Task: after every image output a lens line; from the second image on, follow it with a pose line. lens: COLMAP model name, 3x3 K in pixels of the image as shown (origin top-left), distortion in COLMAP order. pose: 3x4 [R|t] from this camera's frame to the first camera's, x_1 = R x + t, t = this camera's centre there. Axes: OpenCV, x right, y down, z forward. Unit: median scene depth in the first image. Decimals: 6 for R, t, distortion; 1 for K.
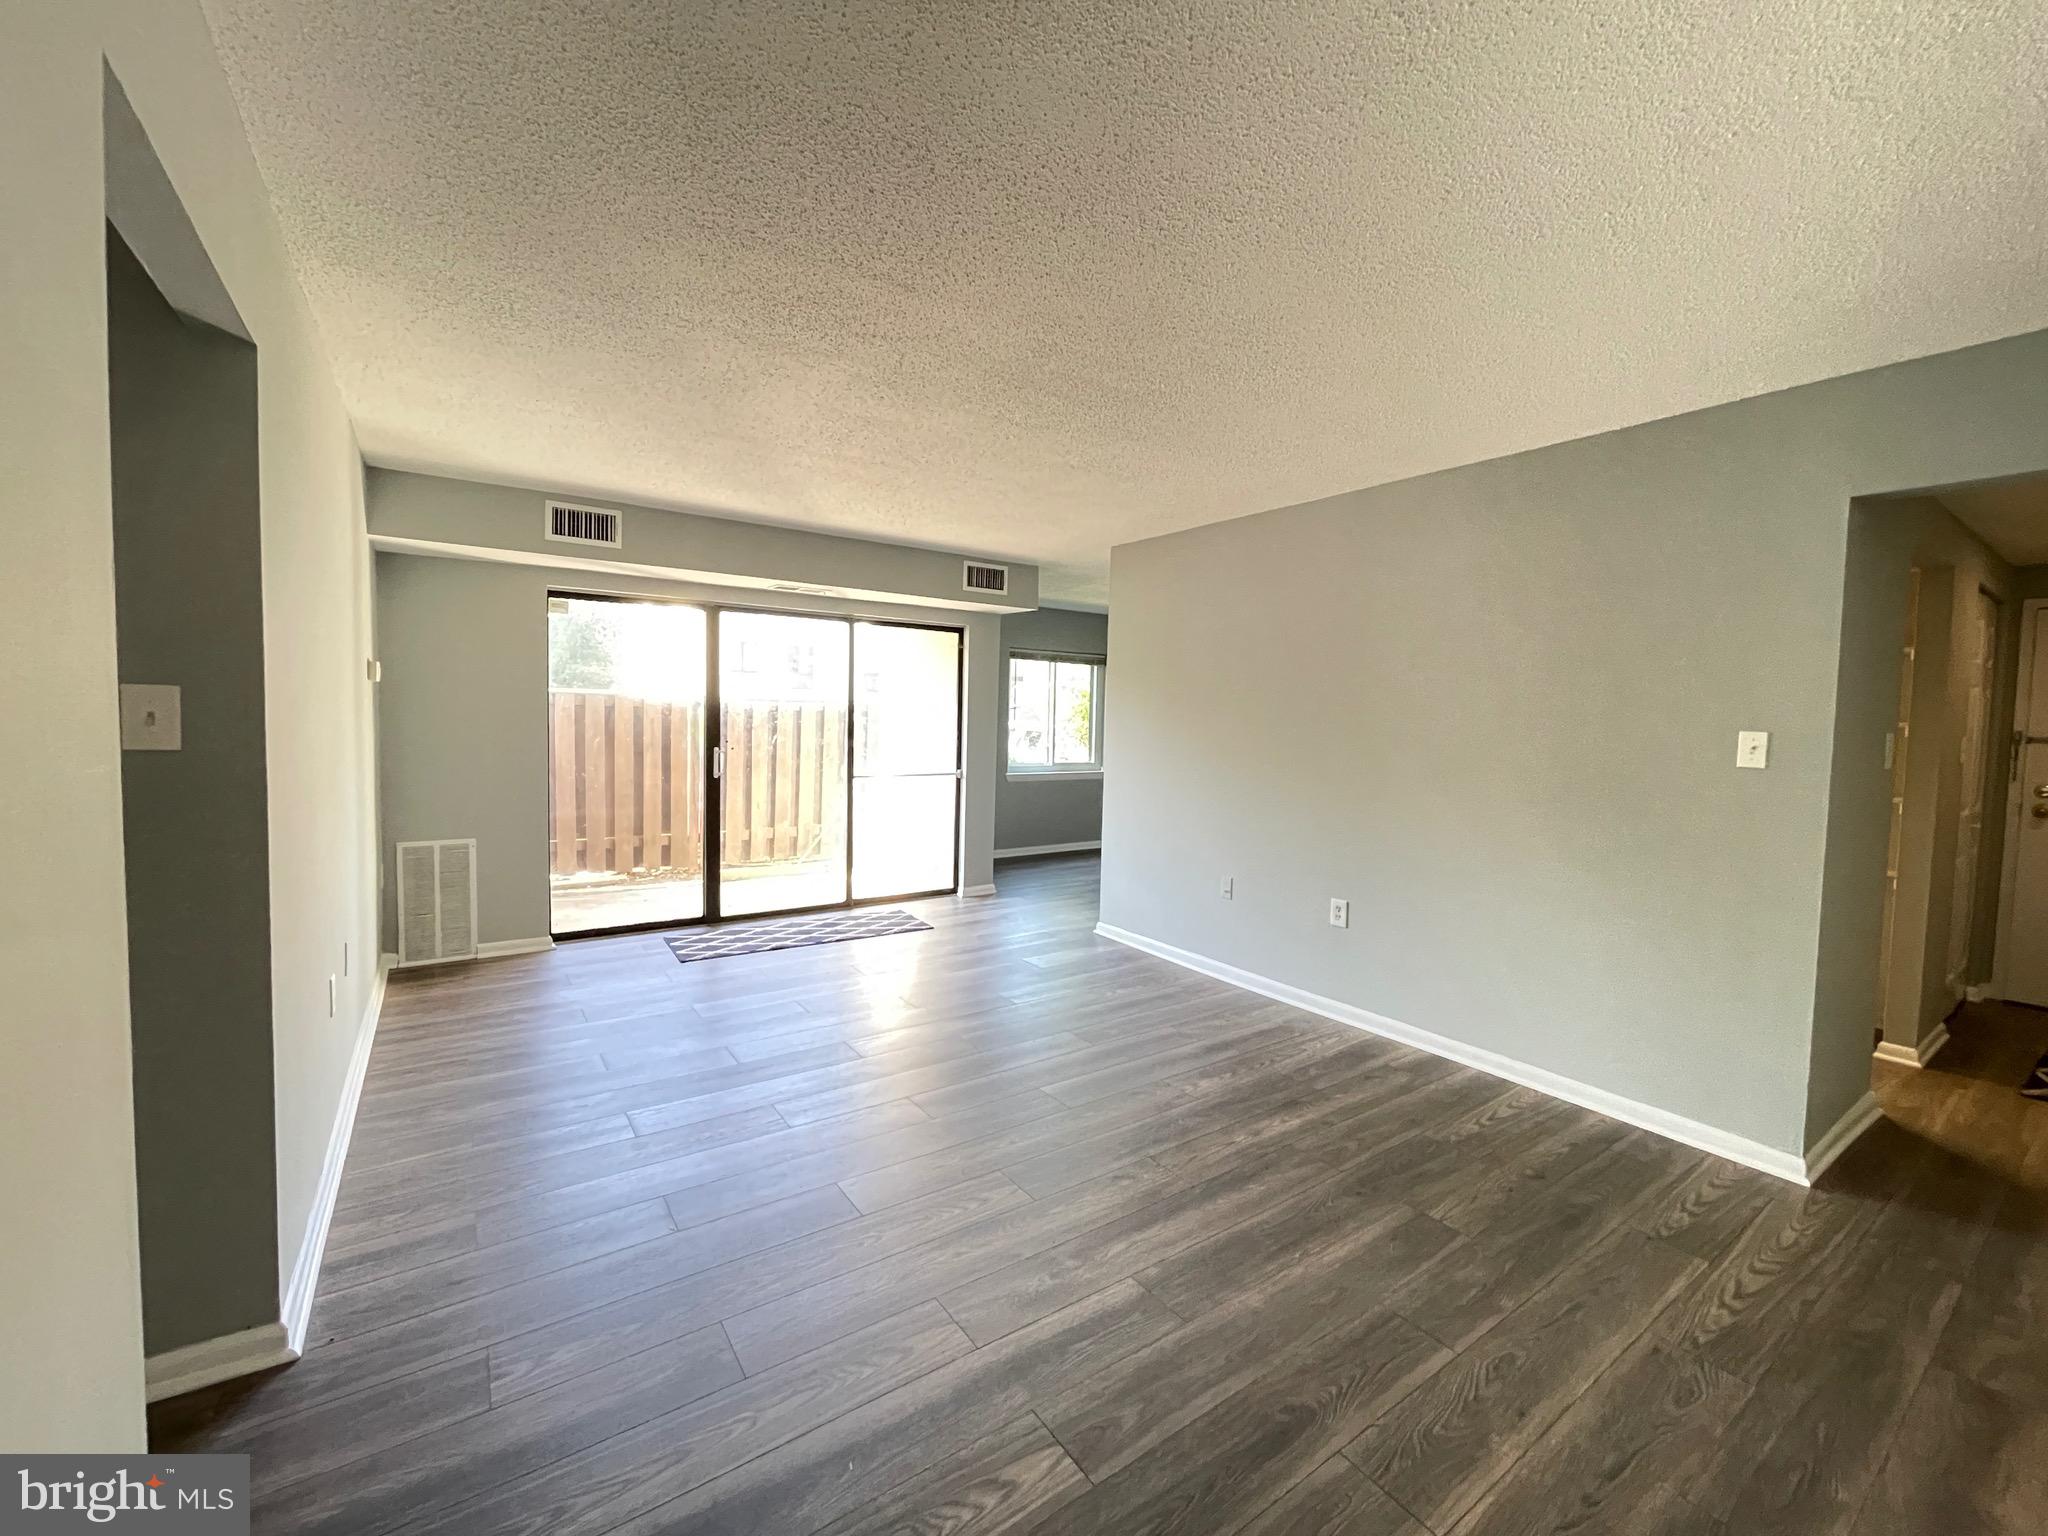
lens RADIAL K [[828.6, 0, 1025.0], [0, 828.6, 759.8], [0, 0, 1]] dist [-0.005017, 0.001926]
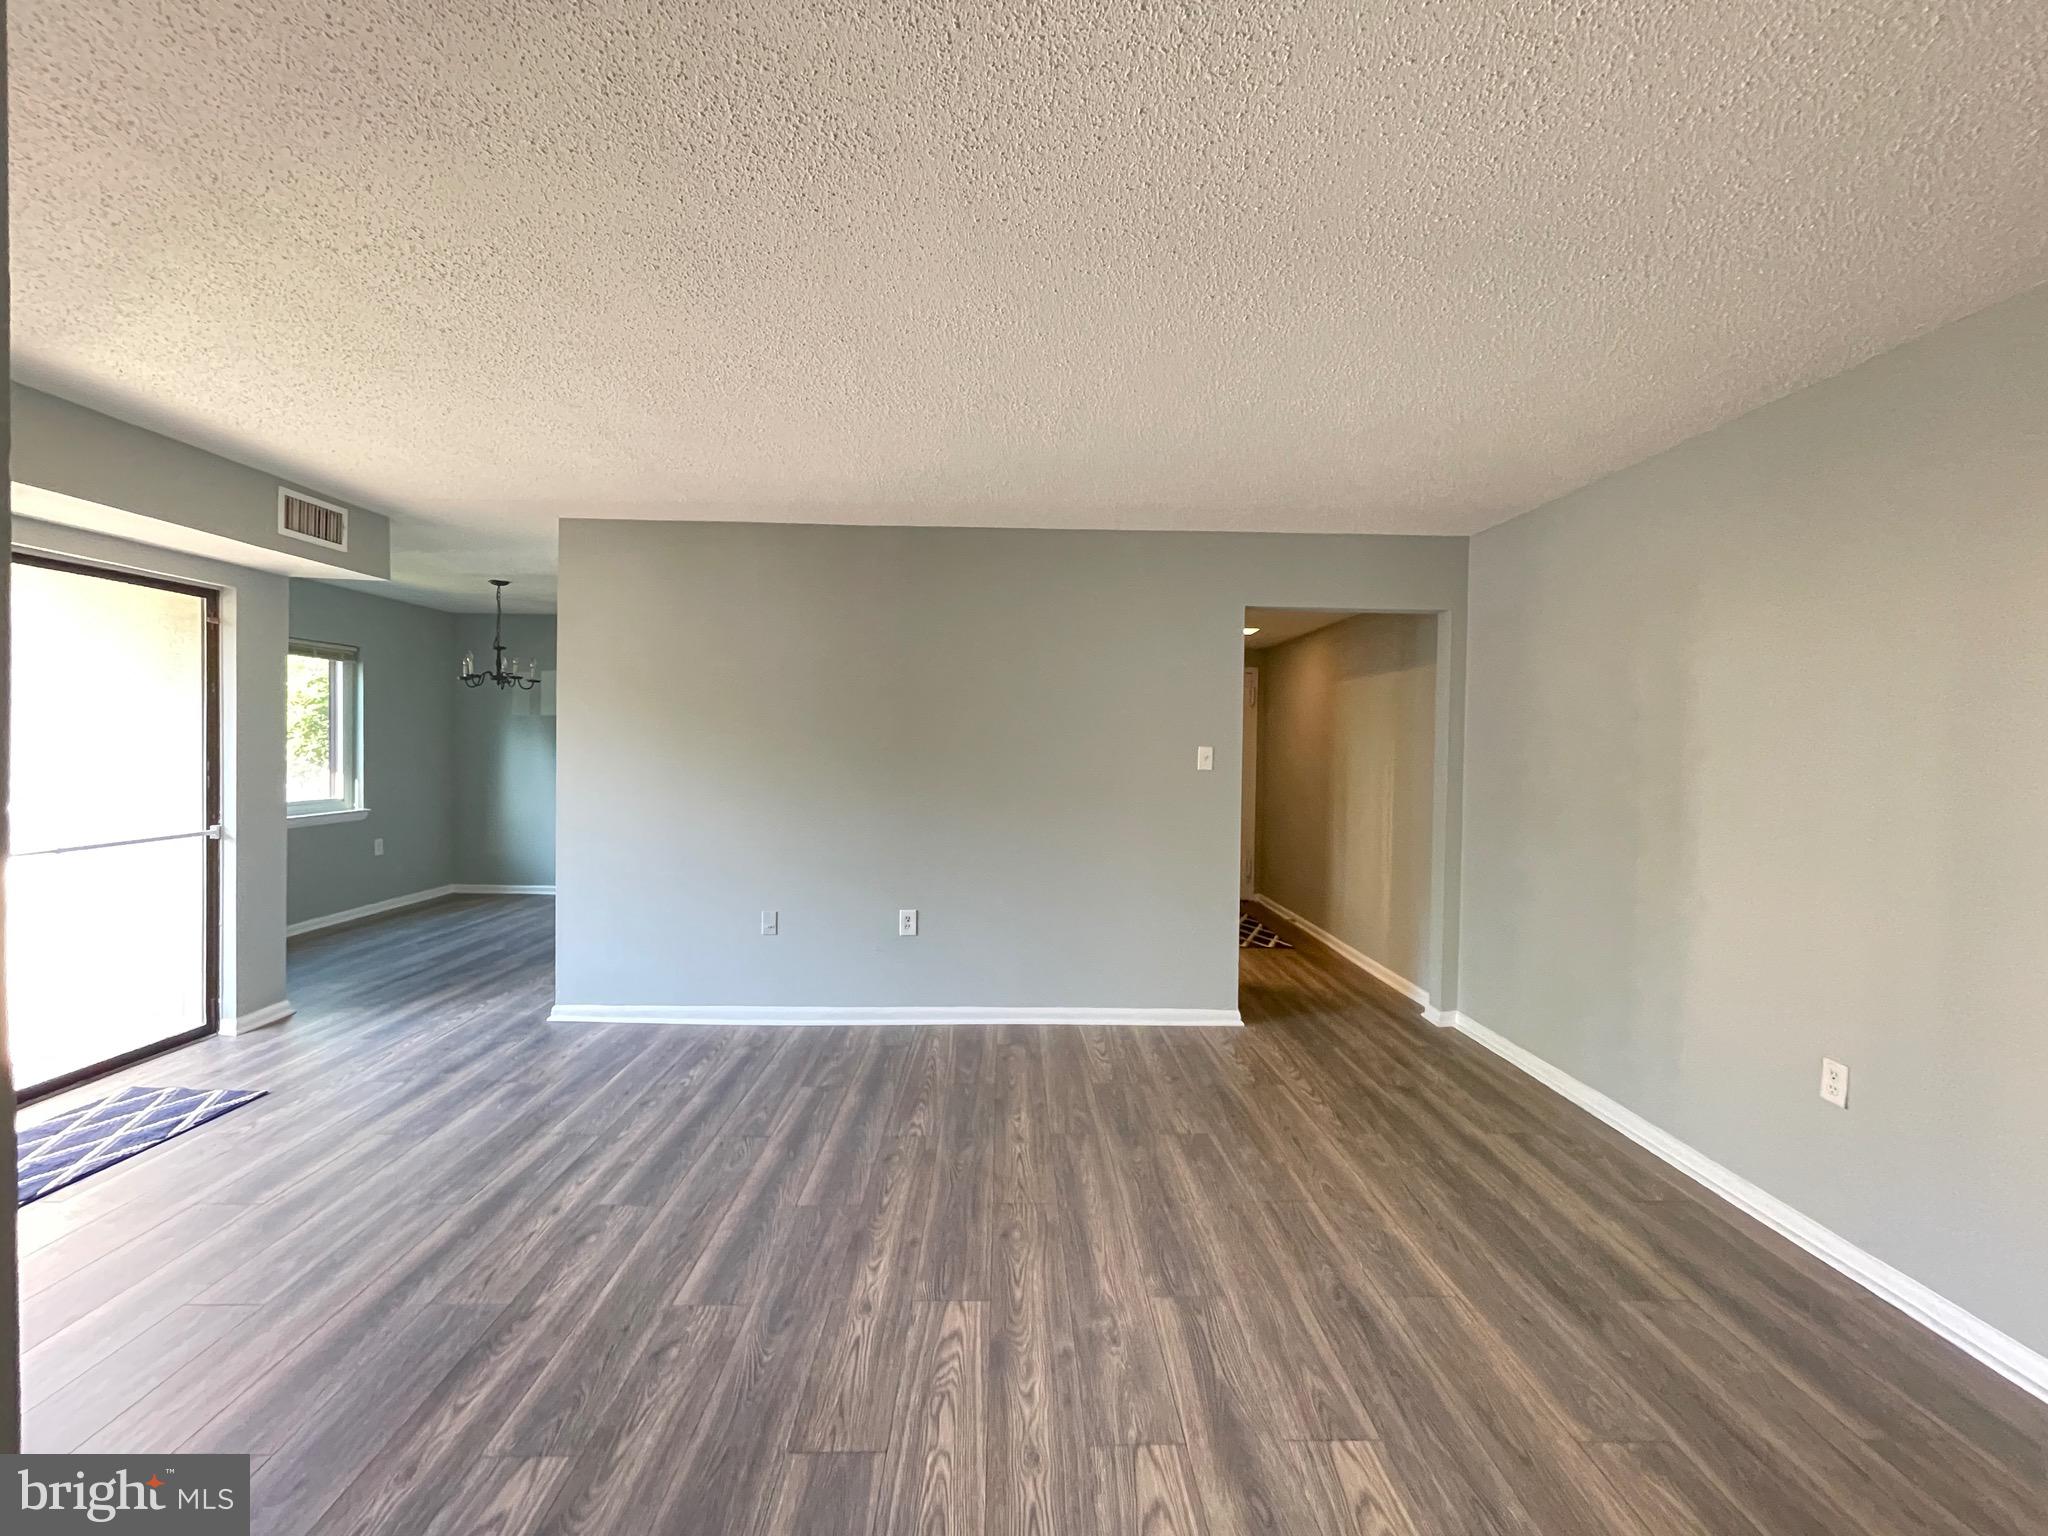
lens RADIAL K [[828.6, 0, 1021.0], [0, 828.6, 759.0], [0, 0, 1]] dist [-0.005017, 0.001926]
pose [[0.553588, -0.030526, 0.832231, -0.362386], [0.042812, 0.999050, 0.008167, -0.022706], [-0.831689, 0.031108, 0.554369, 0.253845]]
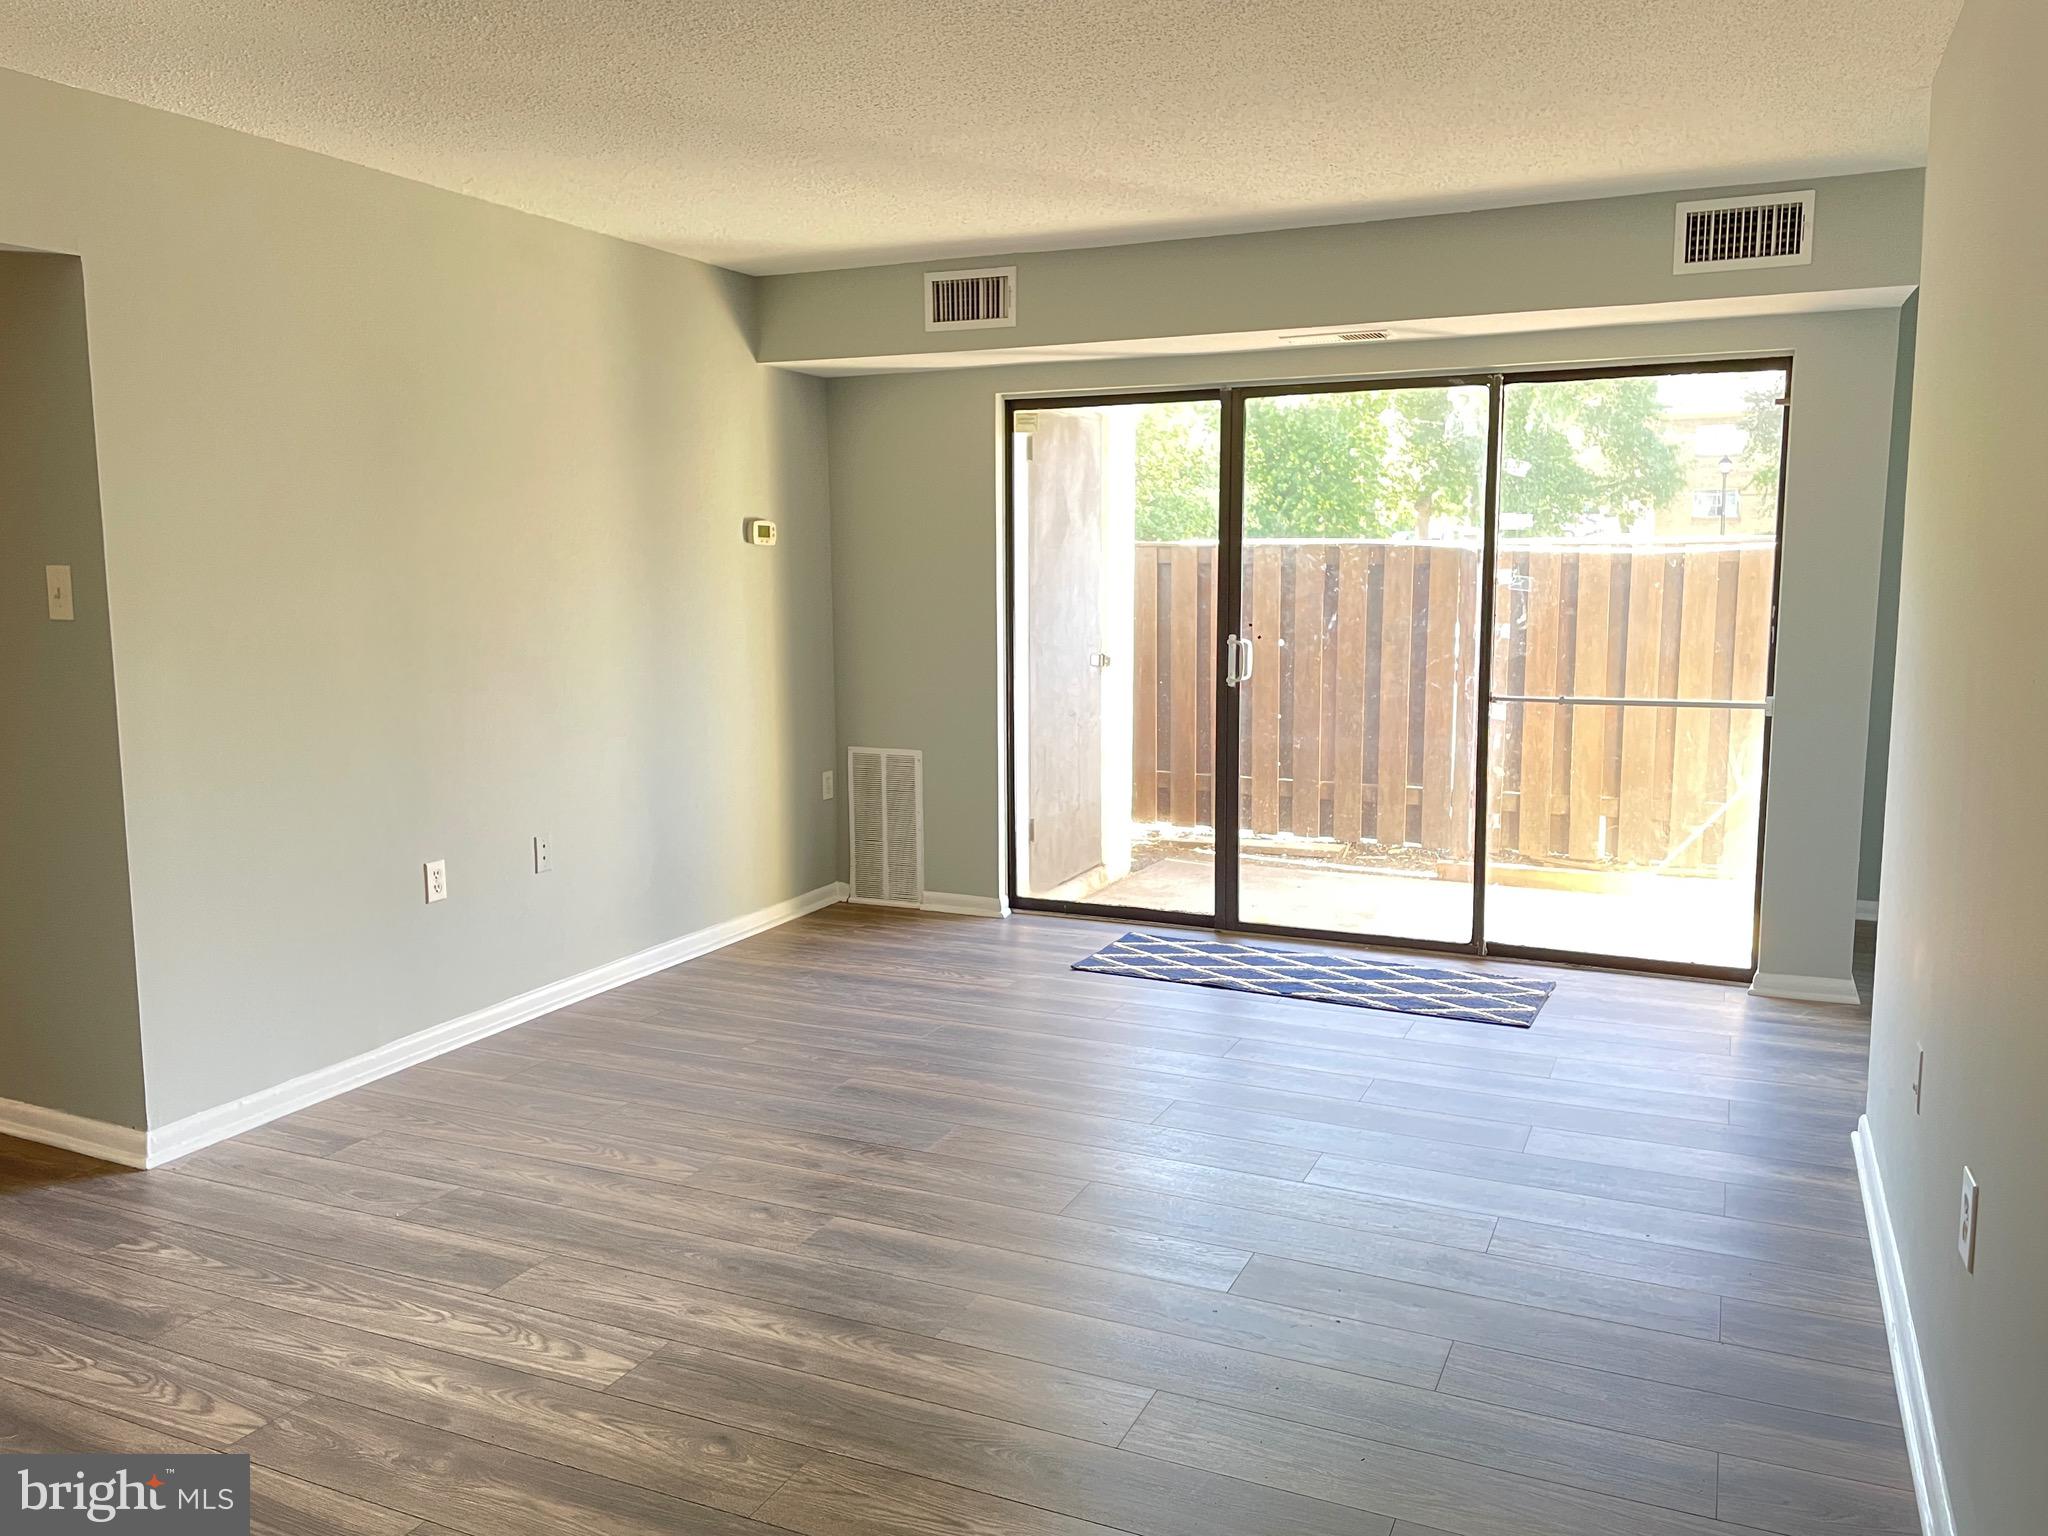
lens RADIAL K [[1545.3, 0, 1029.7], [0, 1545.3, 754.8], [0, 0, 1]] dist [0.053972, -0.046504]
pose [[0.514467, 0.082170, -0.853564, 0.587851], [-0.029991, 0.996513, 0.077855, -0.012785], [0.856985, -0.014455, 0.515138, 0.370376]]
